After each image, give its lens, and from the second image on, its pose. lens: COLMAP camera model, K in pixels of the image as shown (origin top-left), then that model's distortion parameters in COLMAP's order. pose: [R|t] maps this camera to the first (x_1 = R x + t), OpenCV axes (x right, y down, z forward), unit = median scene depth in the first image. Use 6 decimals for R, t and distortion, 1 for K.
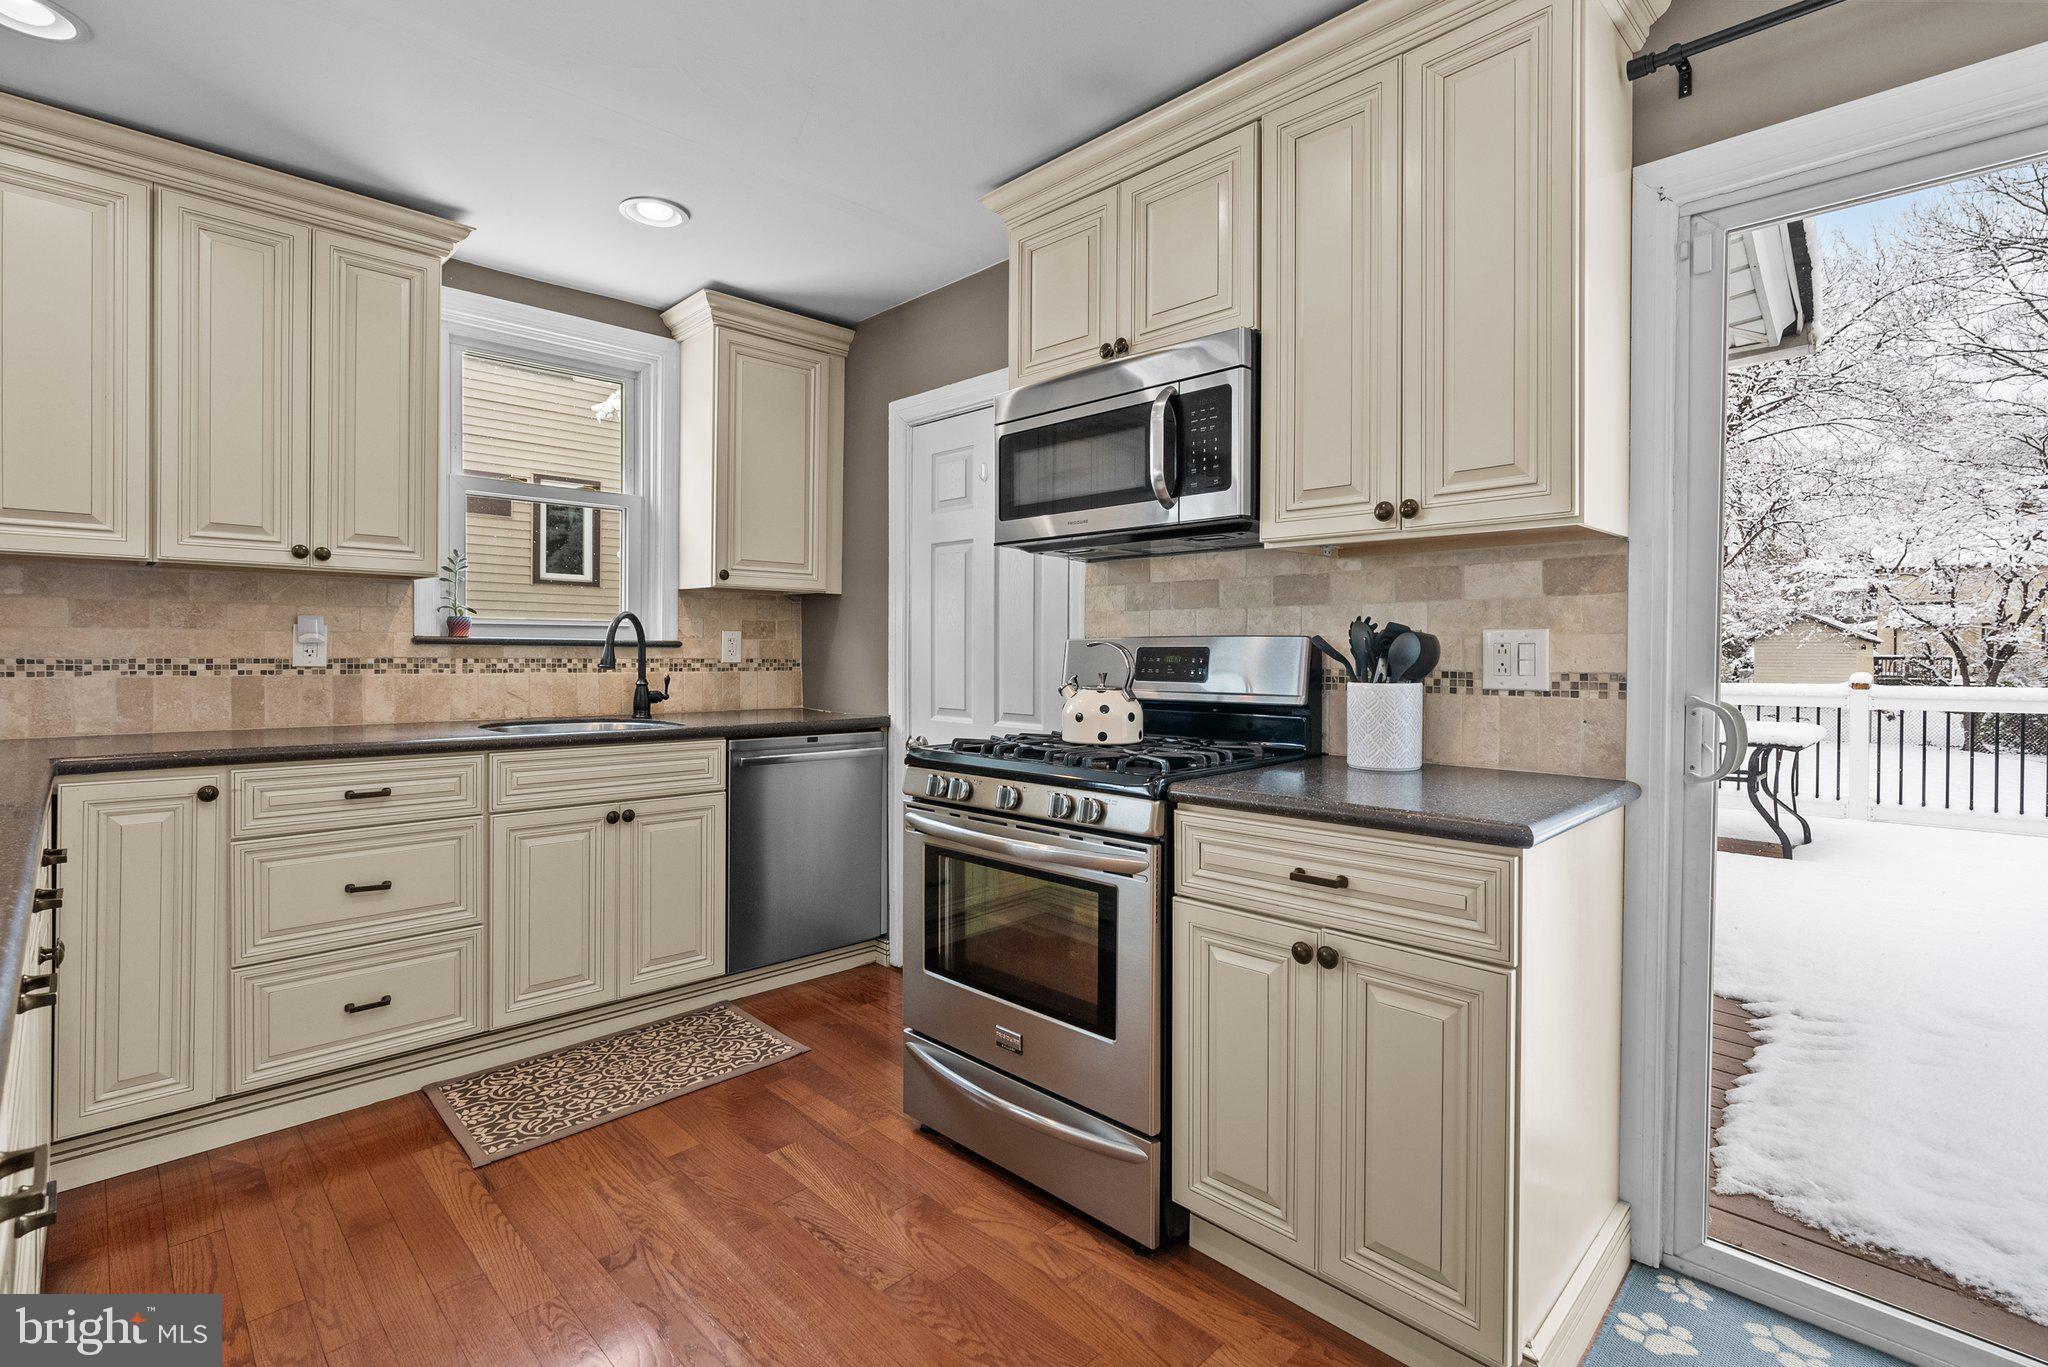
lens RADIAL K [[943.0, 0, 1029.0], [0, 943.0, 657.5], [0, 0, 1]] dist [-0.011608, 0.004106]
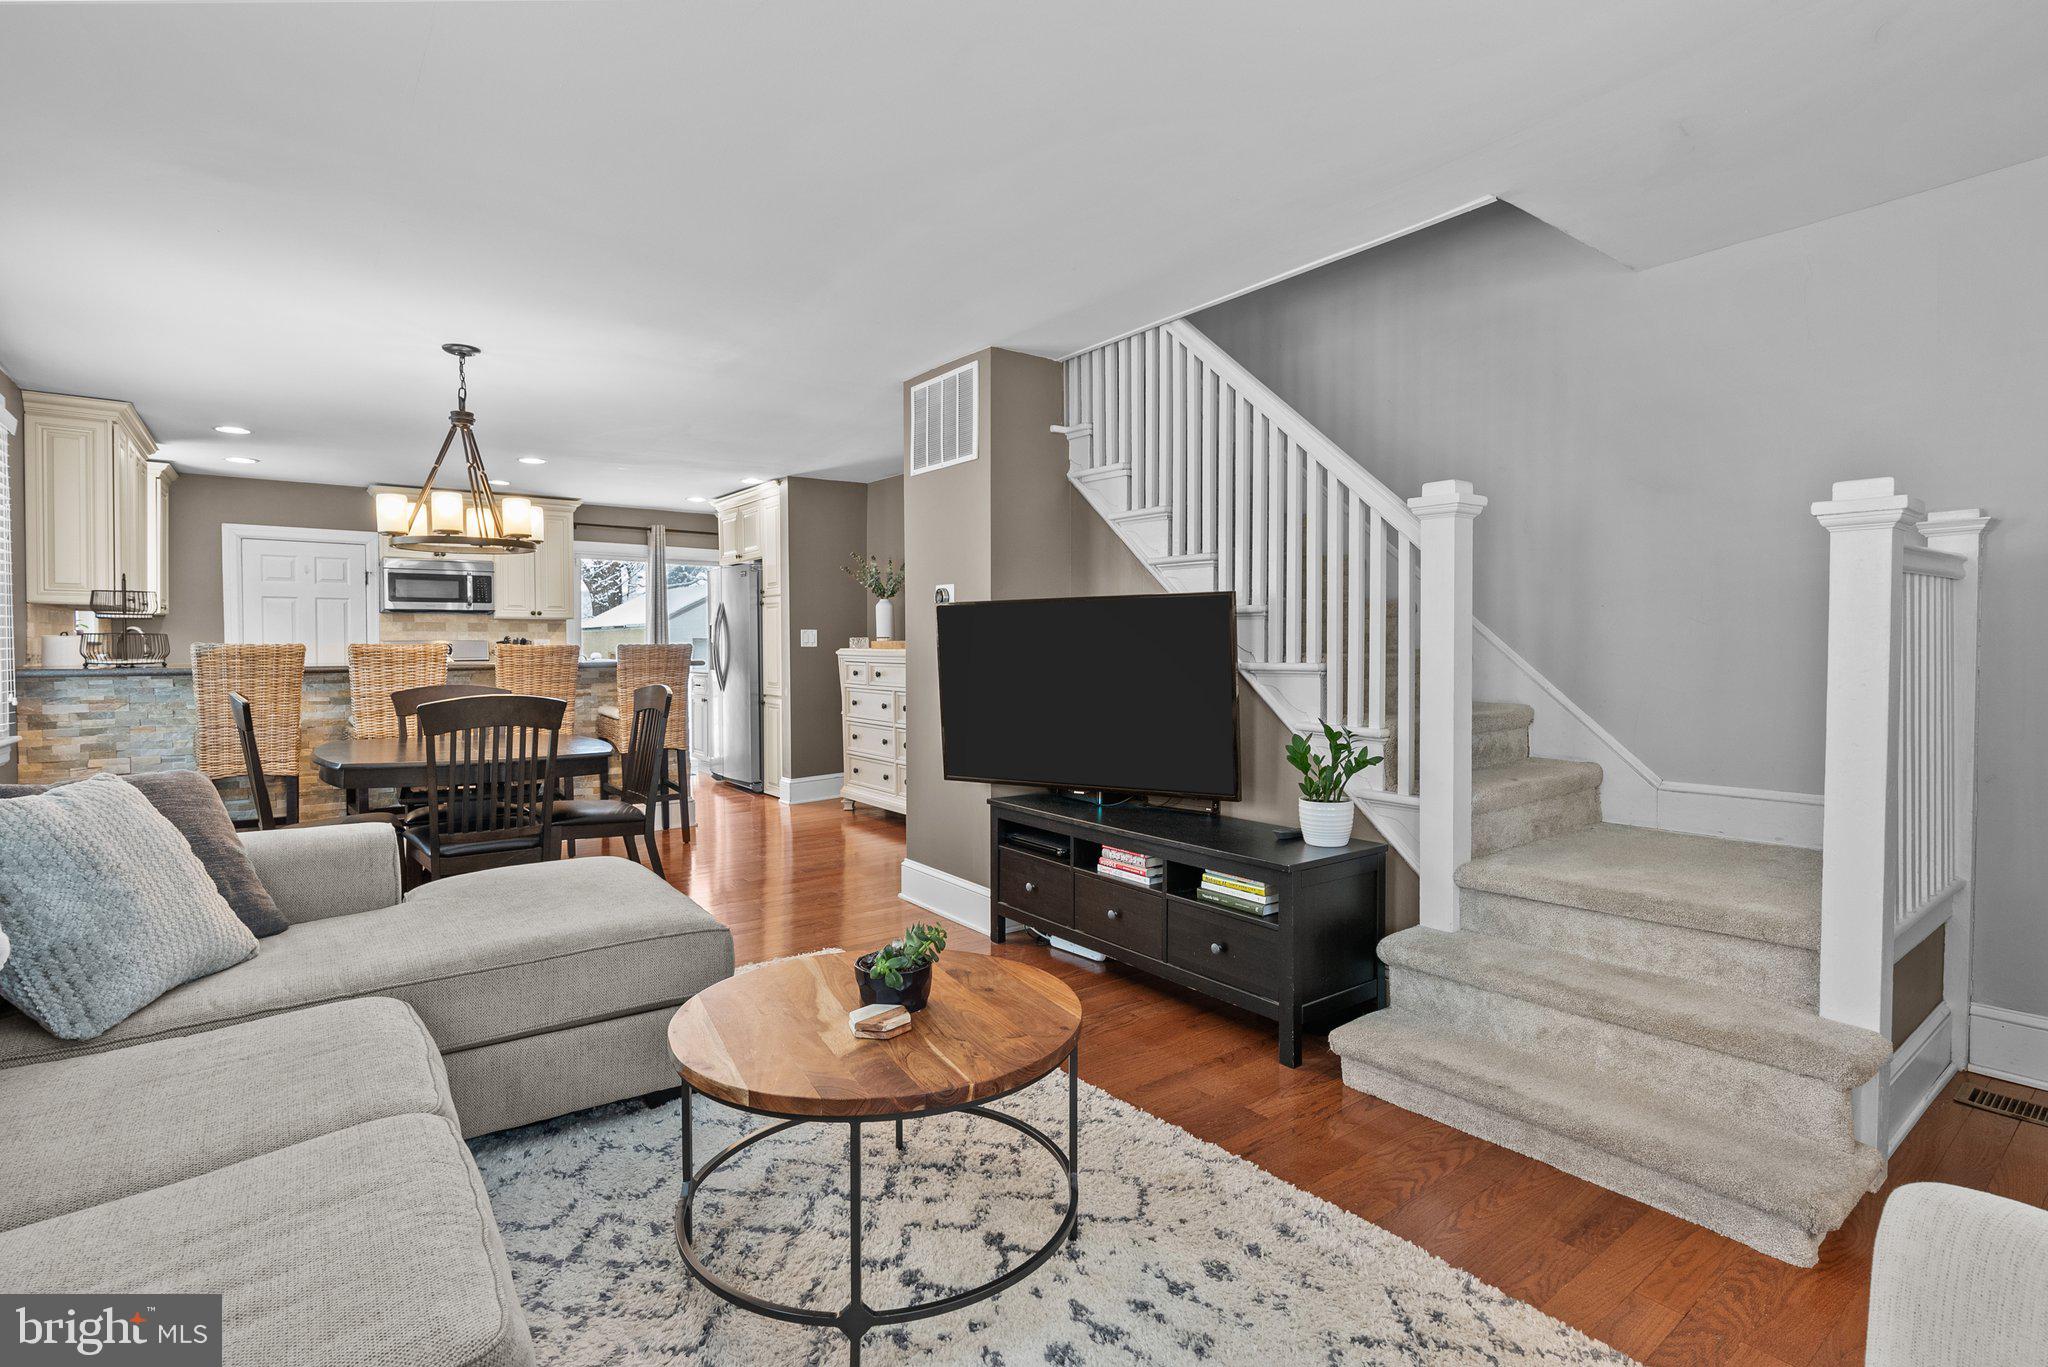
lens RADIAL K [[978.8, 0, 1025.2], [0, 978.8, 664.3], [0, 0, 1]] dist [-0.008352, 0.001807]
pose [[0.128600, -0.027569, 0.991313, -2.750028], [0.009448, 0.999602, 0.026574, -0.012097], [-0.991652, 0.005949, 0.128809, -1.328817]]
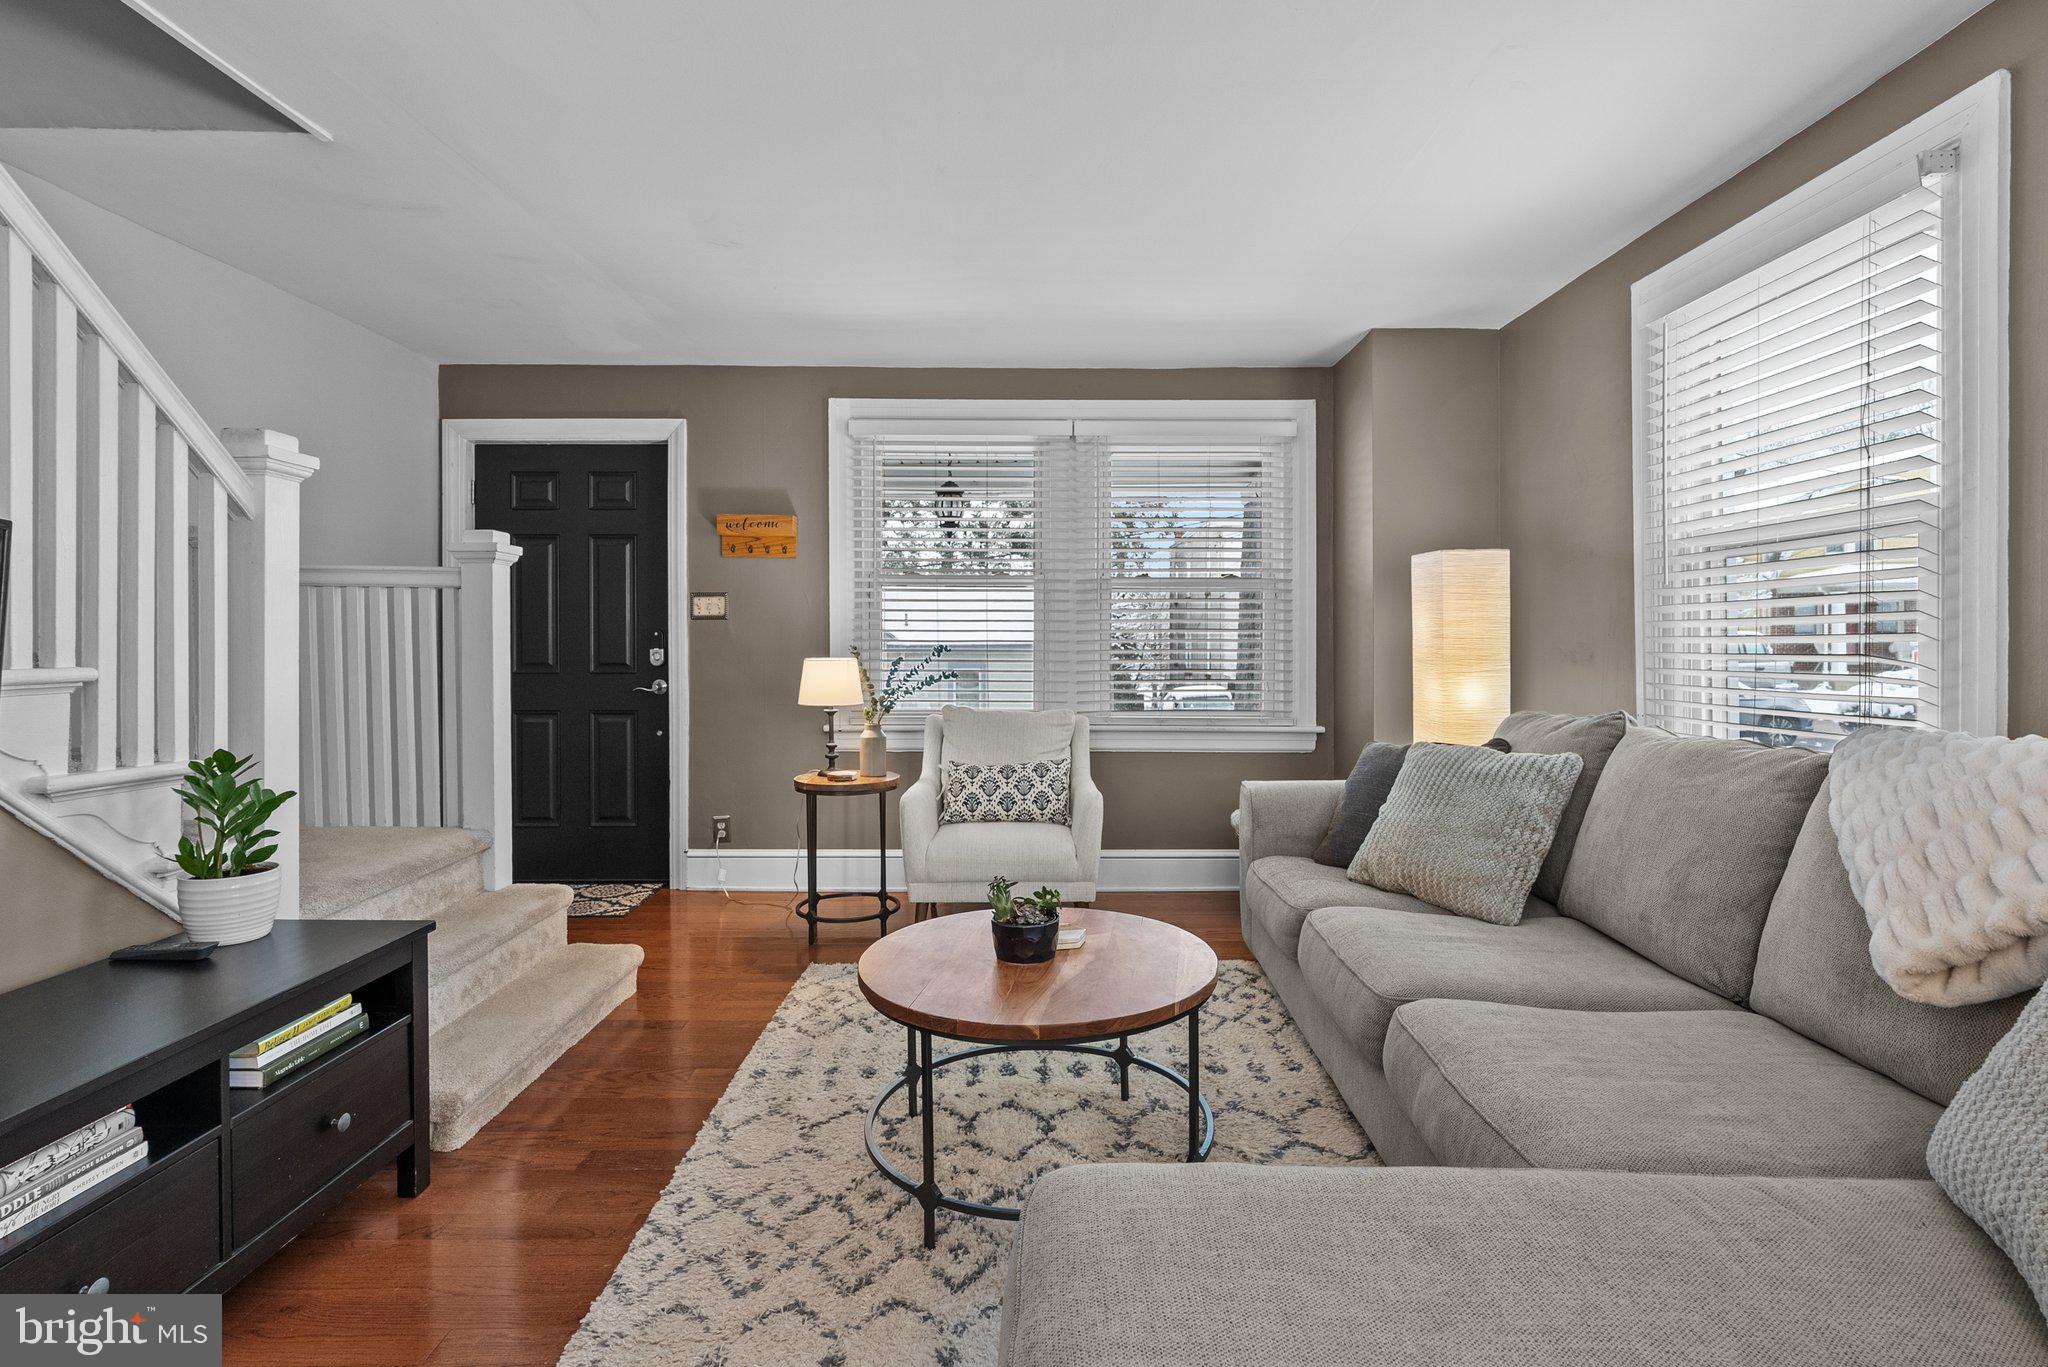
lens RADIAL K [[978.8, 0, 1036.1], [0, 978.8, 651.3], [0, 0, 1]] dist [-0.008352, 0.001807]
pose [[-0.700590, -0.001509, -0.713562, -1.418298], [-0.010666, 0.999908, 0.008357, -0.001664], [0.713484, 0.013466, -0.700542, -0.531011]]
